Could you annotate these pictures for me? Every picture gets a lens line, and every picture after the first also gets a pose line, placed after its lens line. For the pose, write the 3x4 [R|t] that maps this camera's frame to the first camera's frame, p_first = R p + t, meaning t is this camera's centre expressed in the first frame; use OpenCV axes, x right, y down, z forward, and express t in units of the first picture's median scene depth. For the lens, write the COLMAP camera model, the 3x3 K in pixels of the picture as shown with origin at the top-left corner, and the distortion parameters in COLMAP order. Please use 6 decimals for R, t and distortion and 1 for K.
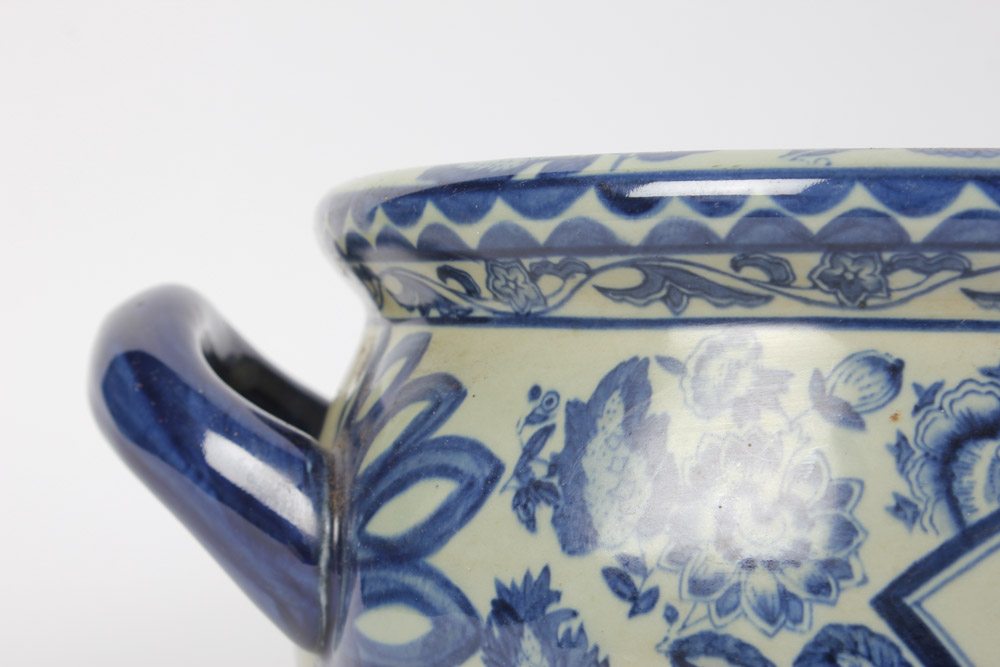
lens RADIAL K [[2309.1, 0, 495.8], [0, 2309.1, 338.0], [0, 0, 1]] dist [0.069105, 0.000000]
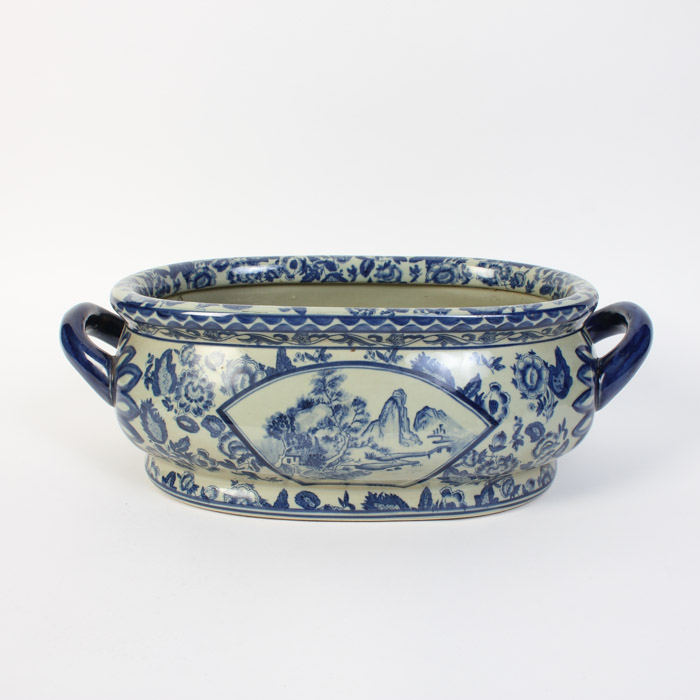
lens RADIAL K [[858.0, 0, 346.3], [0, 858.0, 349.2], [0, 0, 1]] dist [-0.161679, 0.000000]
pose [[0.999327, -0.028103, 0.023561, 0.362168], [0.021855, 0.972288, 0.232761, -0.362568], [-0.029450, -0.232090, 0.972249, -0.553922]]
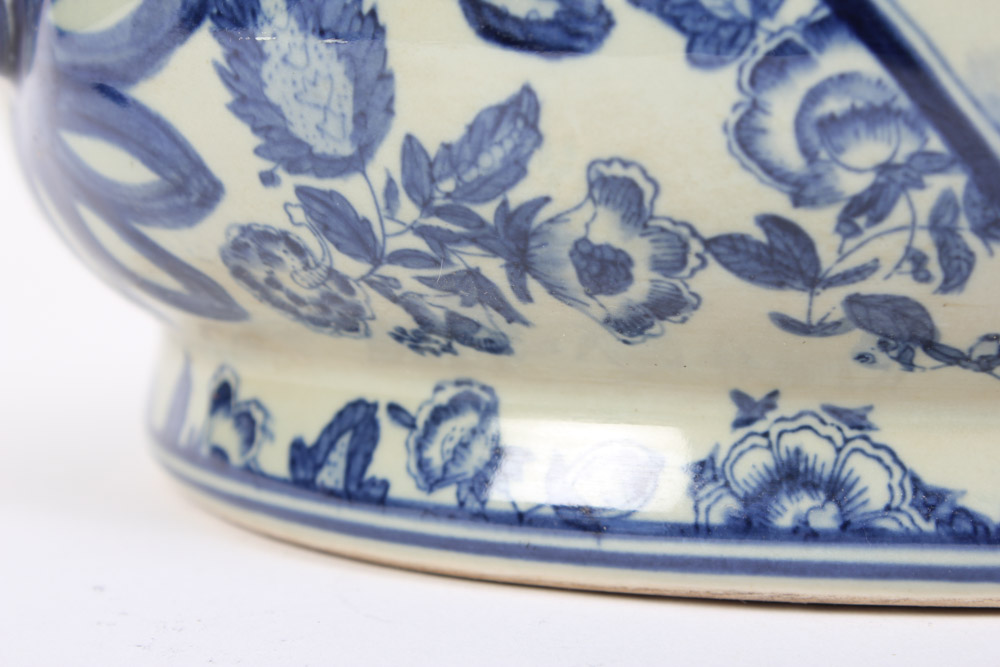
lens RADIAL K [[2309.1, 0, 499.7], [0, 2309.1, 337.2], [0, 0, 1]] dist [0.069105, 0.000000]
pose [[0.996043, -0.050066, 0.073433, 0.028487], [0.039452, 0.989439, 0.139474, 0.141949], [-0.079641, -0.136025, 0.987499, 0.250329]]
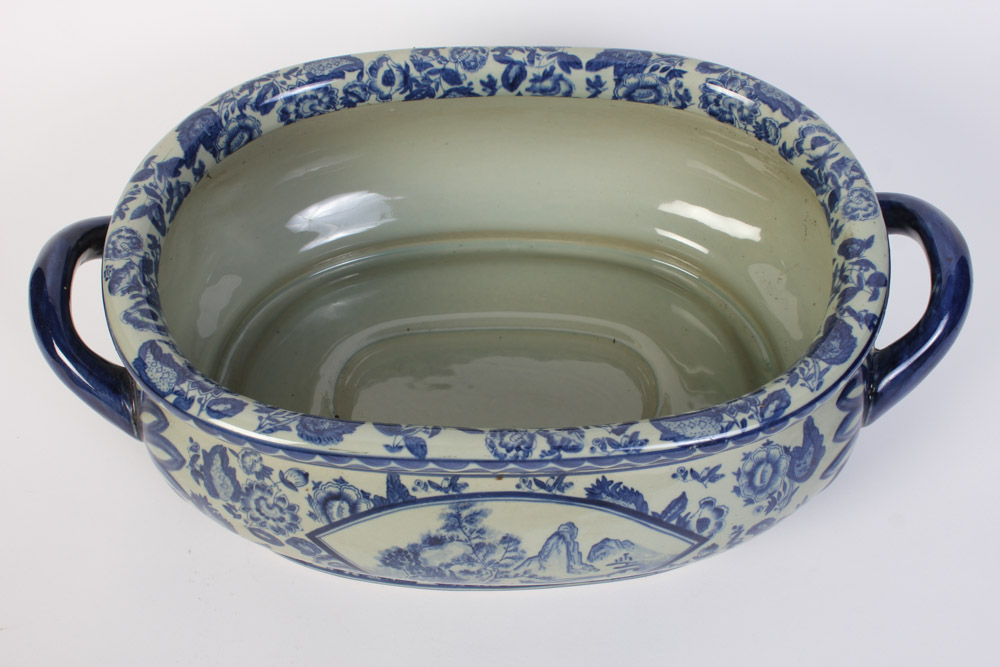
lens RADIAL K [[1323.9, 0, 500.6], [0, 1323.9, 333.4], [0, 0, 1]] dist [-0.061132, 0.000000]
pose [[0.997489, -0.070797, 0.001705, 0.422378], [0.042472, 0.617328, 0.785558, -1.377703], [-0.056668, -0.783514, 0.618785, 0.096755]]
